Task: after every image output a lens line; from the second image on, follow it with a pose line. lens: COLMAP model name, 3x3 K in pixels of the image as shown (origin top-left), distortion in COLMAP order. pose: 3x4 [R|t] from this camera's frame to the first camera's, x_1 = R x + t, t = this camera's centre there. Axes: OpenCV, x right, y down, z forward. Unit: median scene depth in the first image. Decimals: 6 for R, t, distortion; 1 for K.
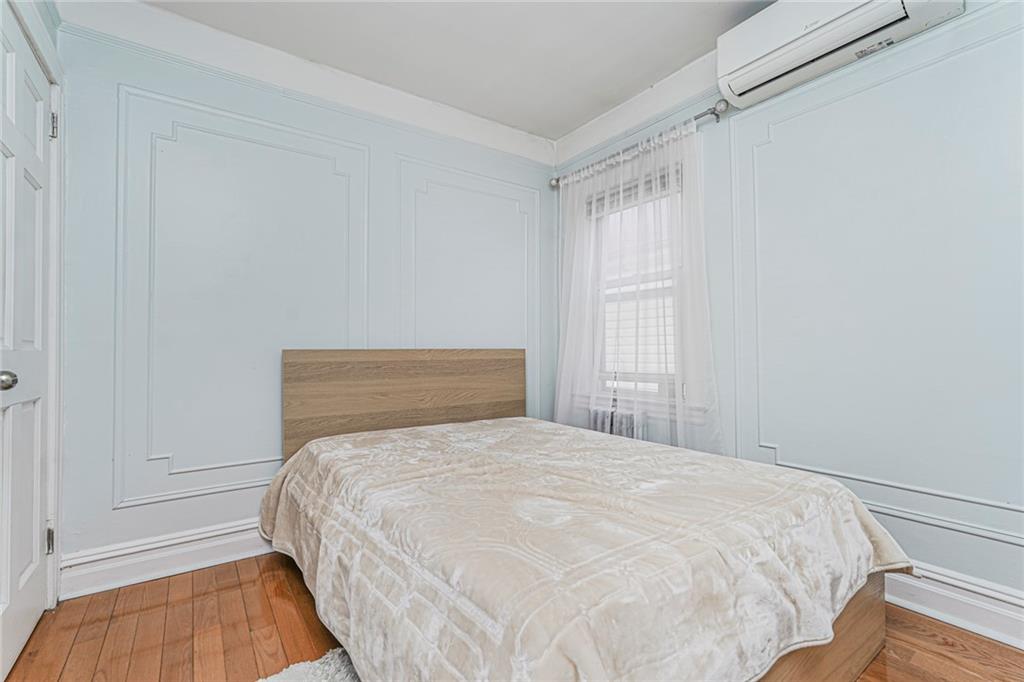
lens RADIAL K [[447.8, 0, 515.4], [0, 447.8, 344.5], [0, 0, 1]] dist [-0.024098, 0.009979]
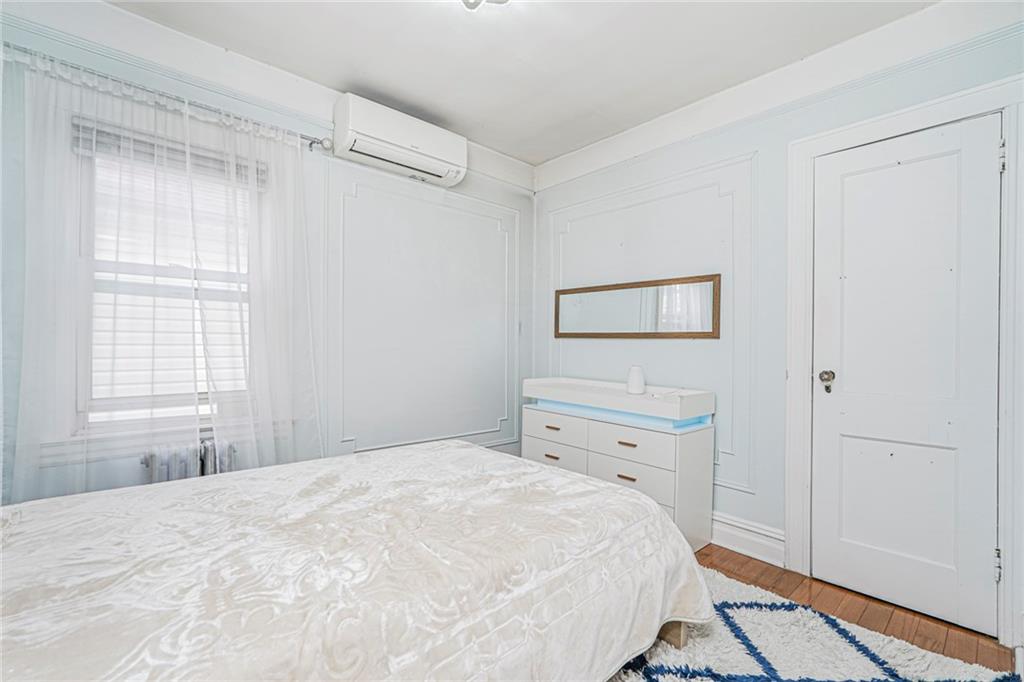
lens RADIAL K [[447.8, 0, 515.4], [0, 447.8, 344.5], [0, 0, 1]] dist [-0.024098, 0.009979]
pose [[-0.112402, 0.025414, 0.993338, -0.566240], [-0.004851, 0.999647, -0.026125, -0.004205], [-0.993651, -0.007756, -0.112239, 0.534940]]
